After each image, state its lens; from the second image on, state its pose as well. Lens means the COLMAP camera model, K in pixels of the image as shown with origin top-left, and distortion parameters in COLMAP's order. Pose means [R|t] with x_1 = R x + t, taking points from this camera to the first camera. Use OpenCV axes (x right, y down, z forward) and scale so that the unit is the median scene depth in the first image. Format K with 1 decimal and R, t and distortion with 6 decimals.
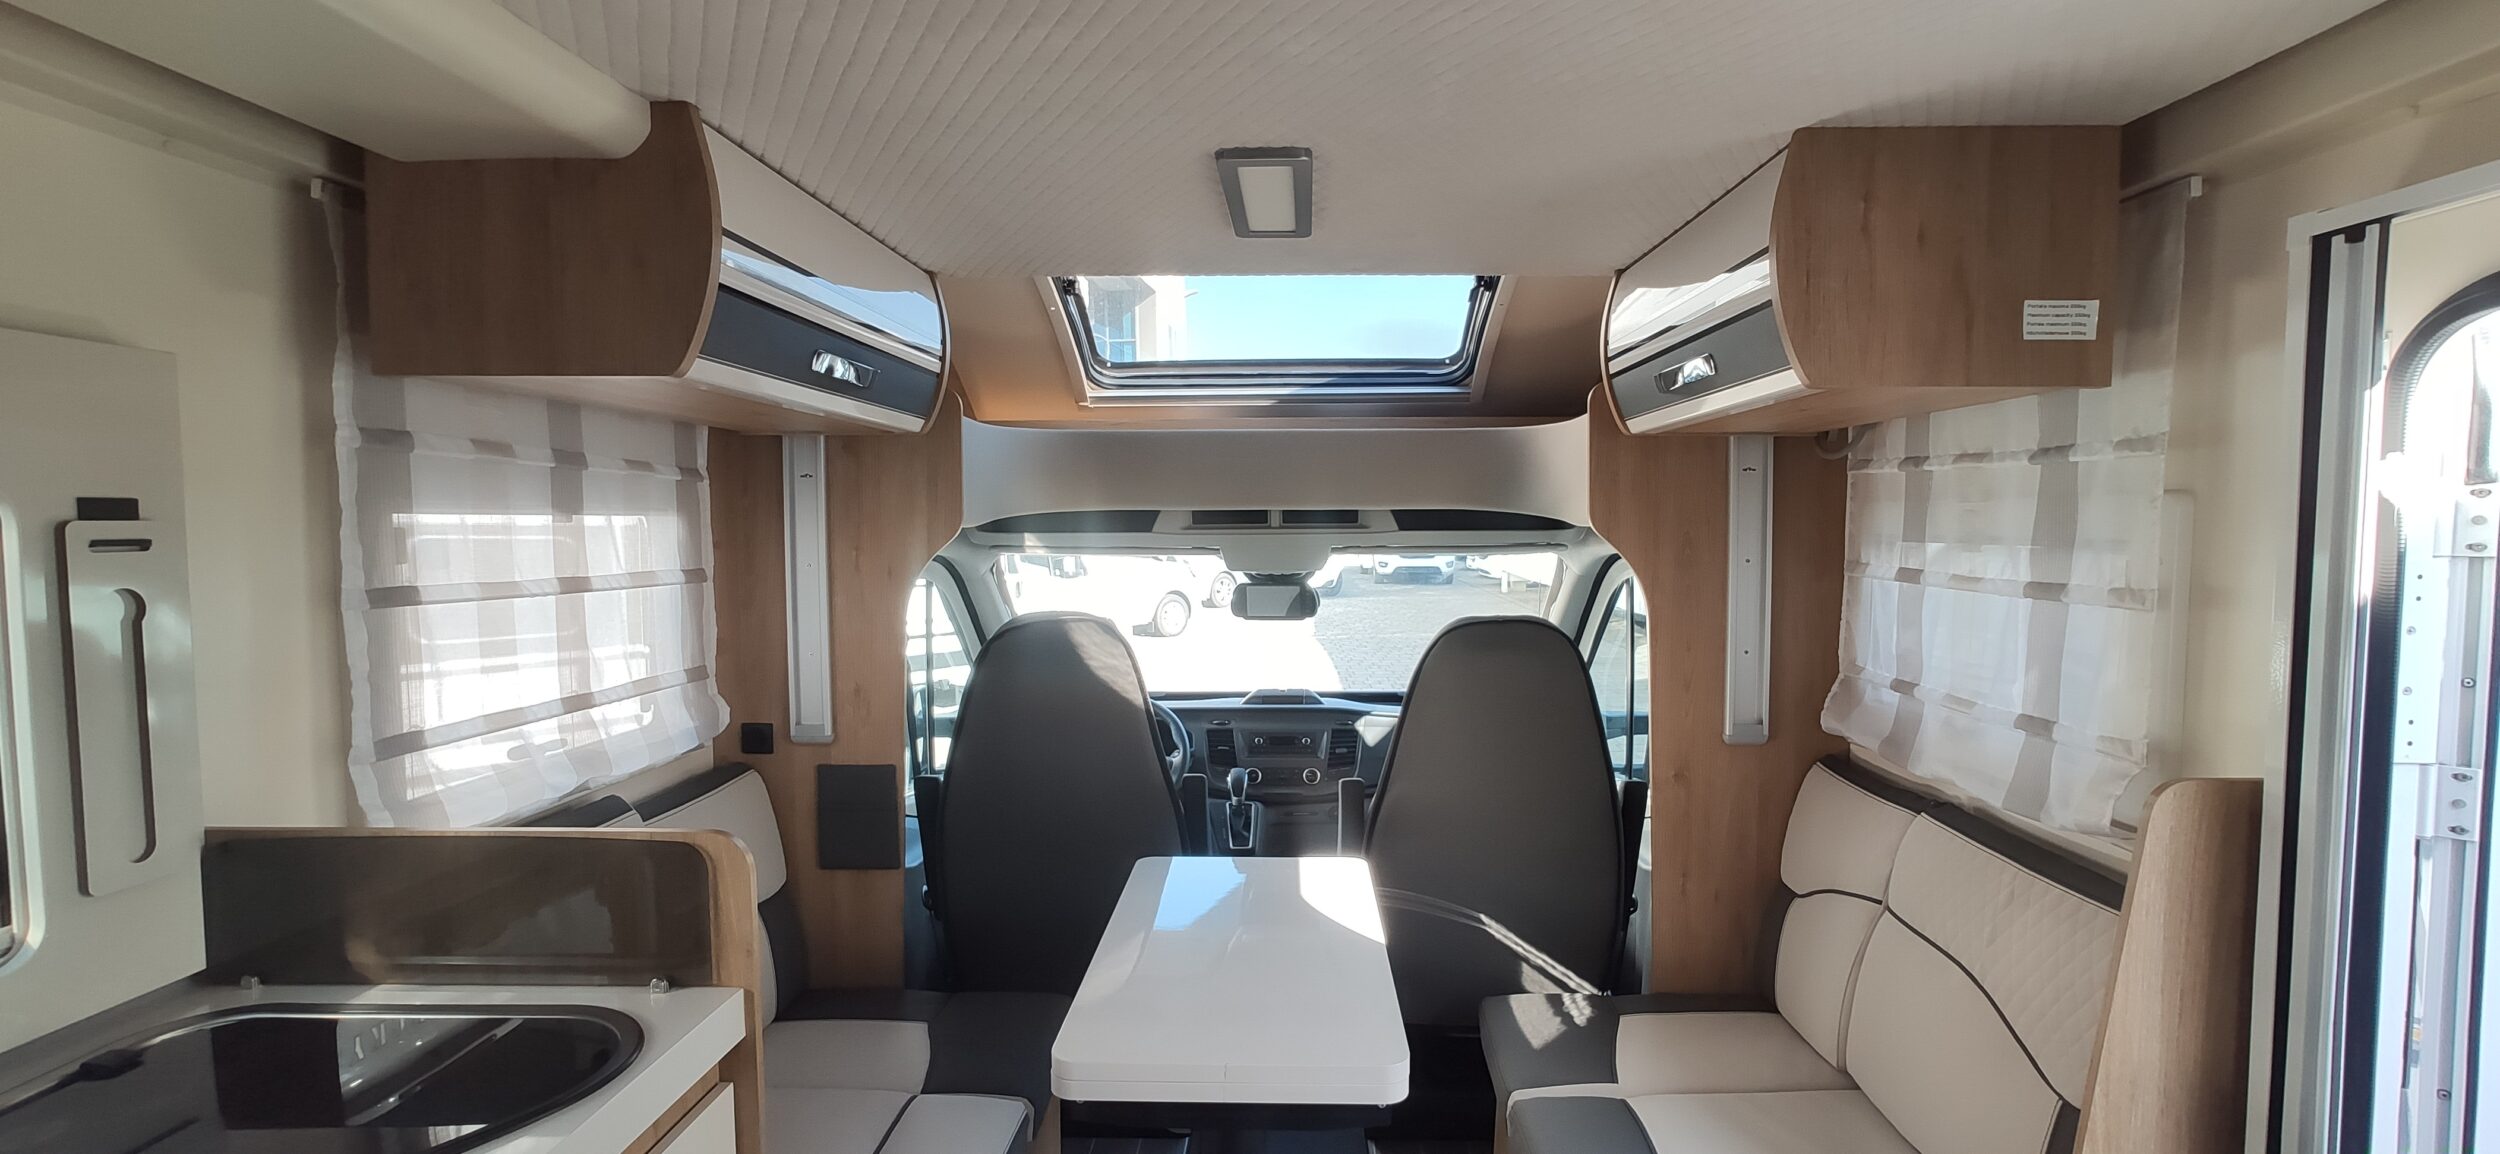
lens RADIAL K [[1087.9, 0, 1265.7], [0, 1087.9, 580.7], [0, 0, 1]] dist [-0.029305, 0.016280]
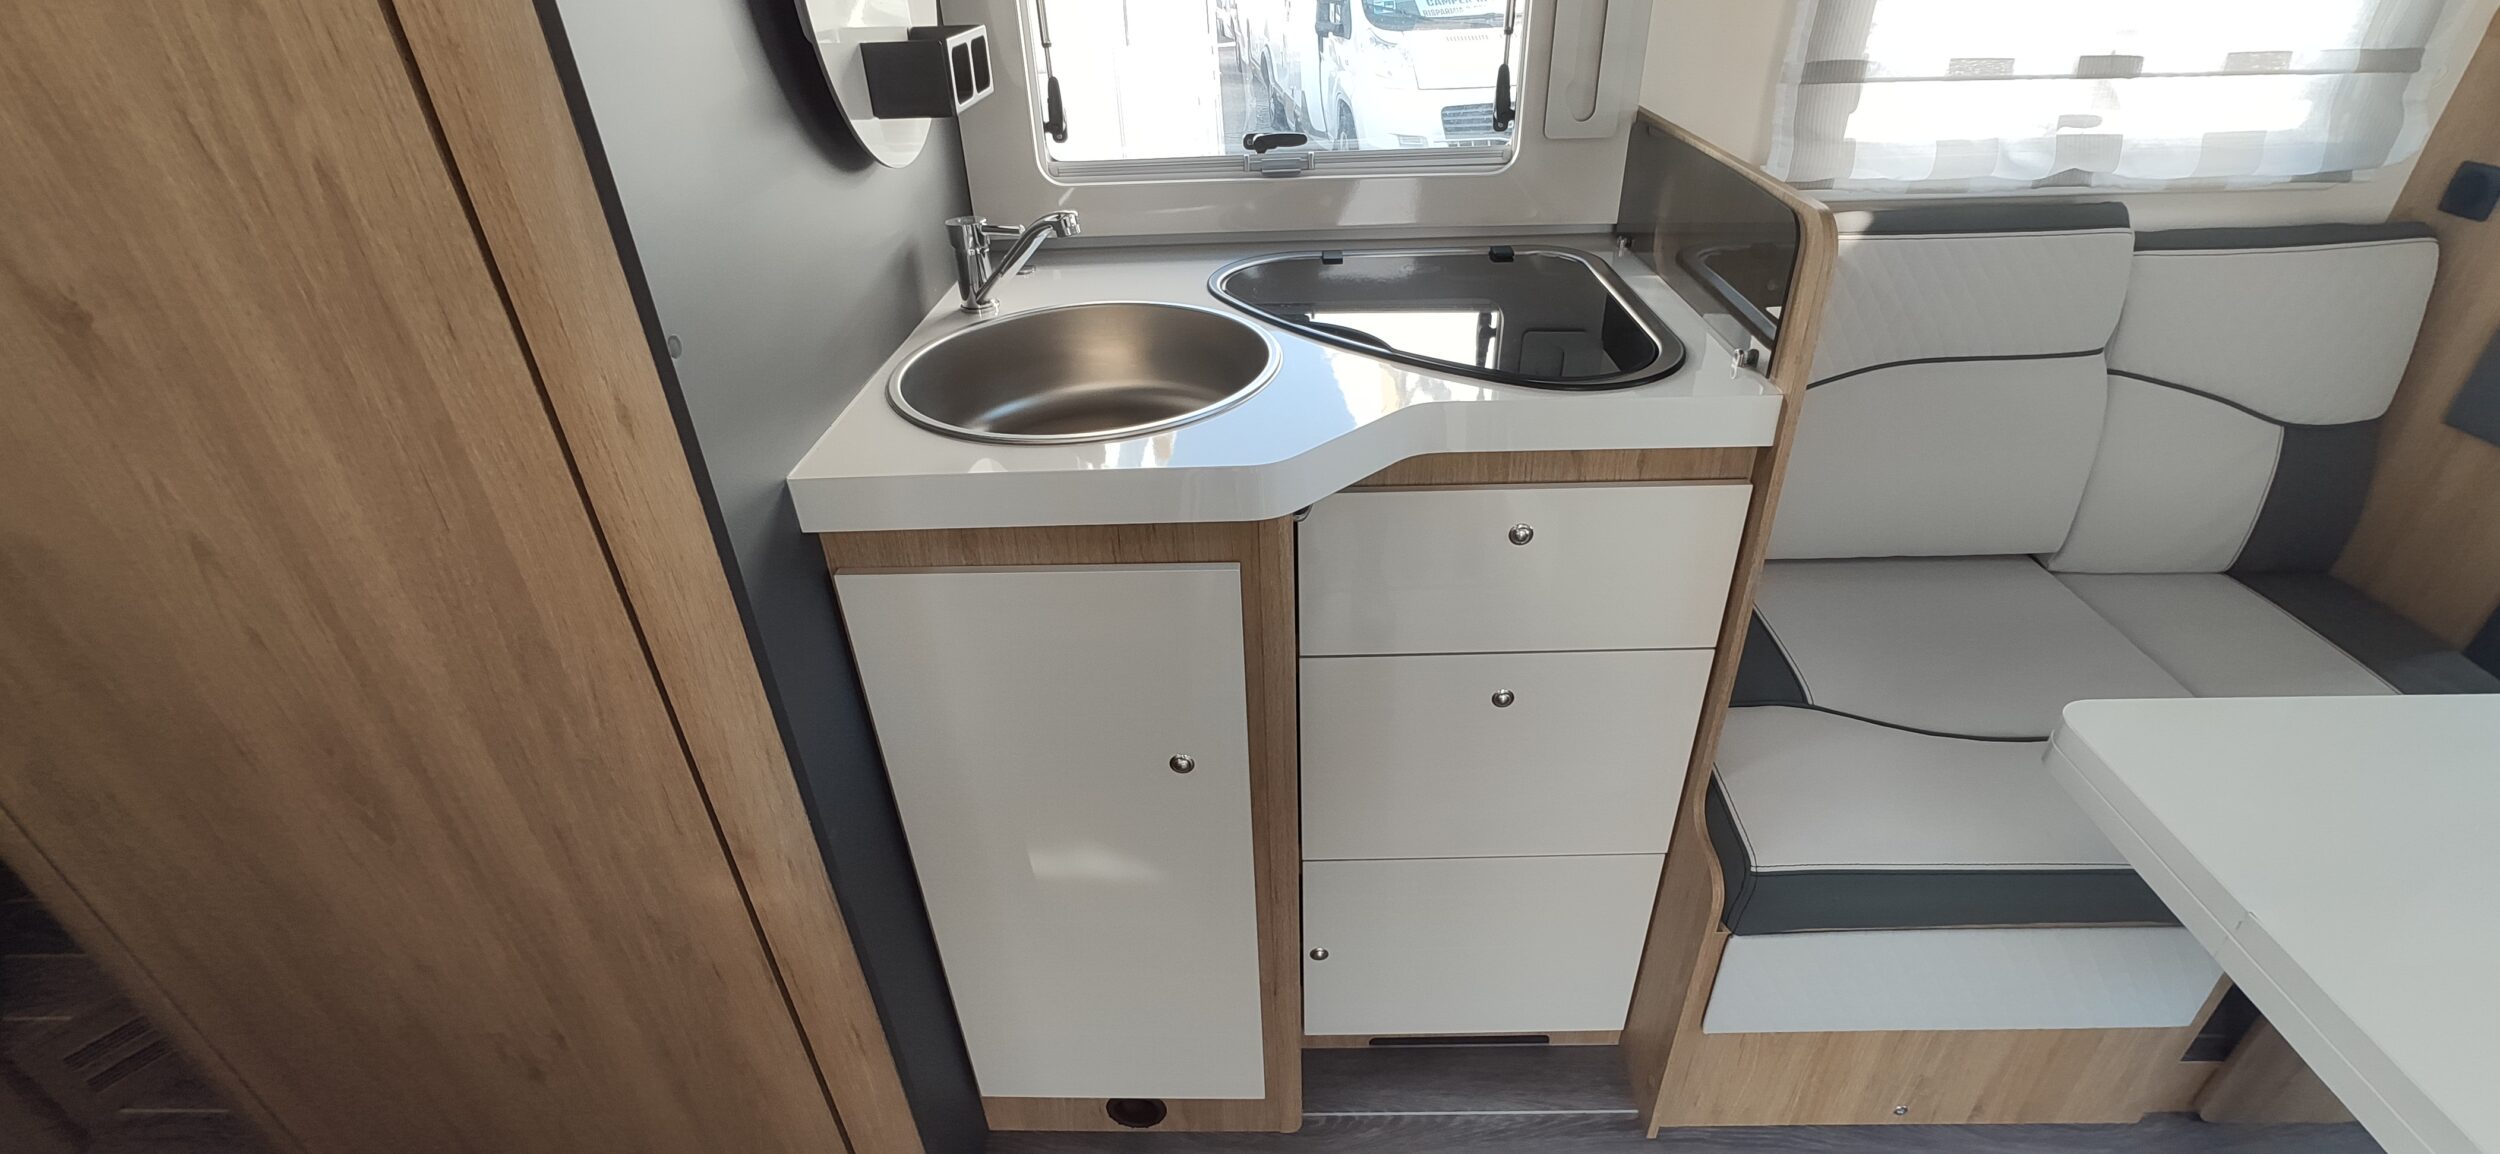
lens RADIAL K [[1087.9, 0, 1265.7], [0, 1087.9, 580.7], [0, 0, 1]] dist [-0.029305, 0.016280]
pose [[0.005685, 0.530140, -0.847891, 0.188944], [-0.026508, 0.847686, 0.529835, 0.024951], [0.999632, 0.019464, 0.018872, 0.298713]]
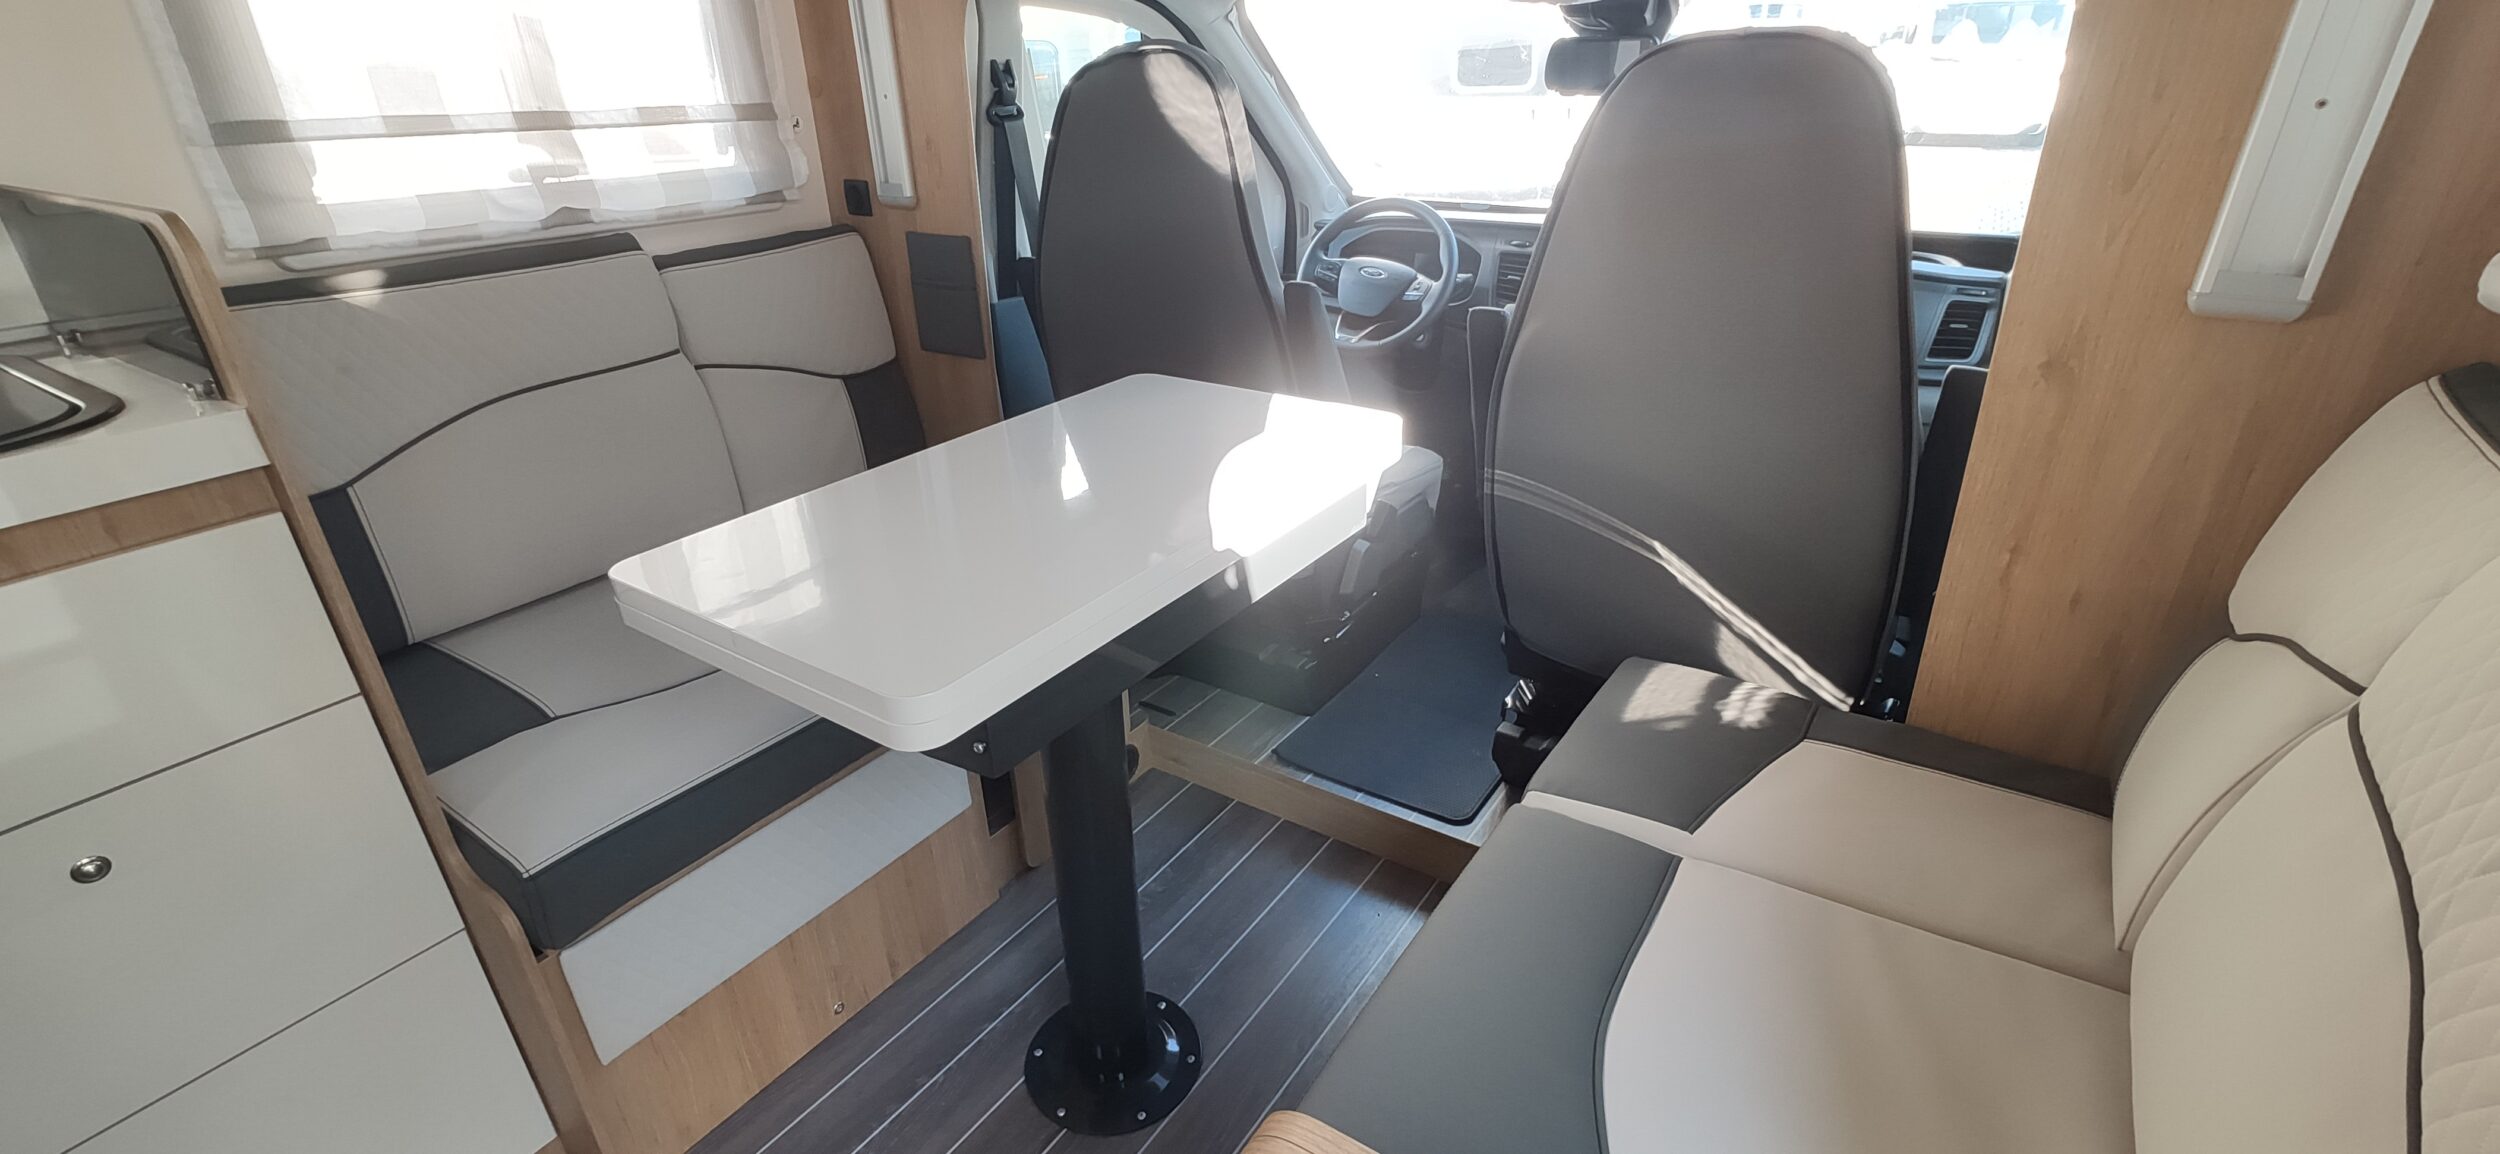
lens RADIAL K [[1087.9, 0, 1265.7], [0, 1087.9, 580.7], [0, 0, 1]] dist [-0.029305, 0.016280]
pose [[0.849091, 0.221152, -0.479724, 0.340105], [-0.018261, 0.919892, 0.391748, 0.083832], [0.527930, -0.323869, 0.785110, 0.382975]]
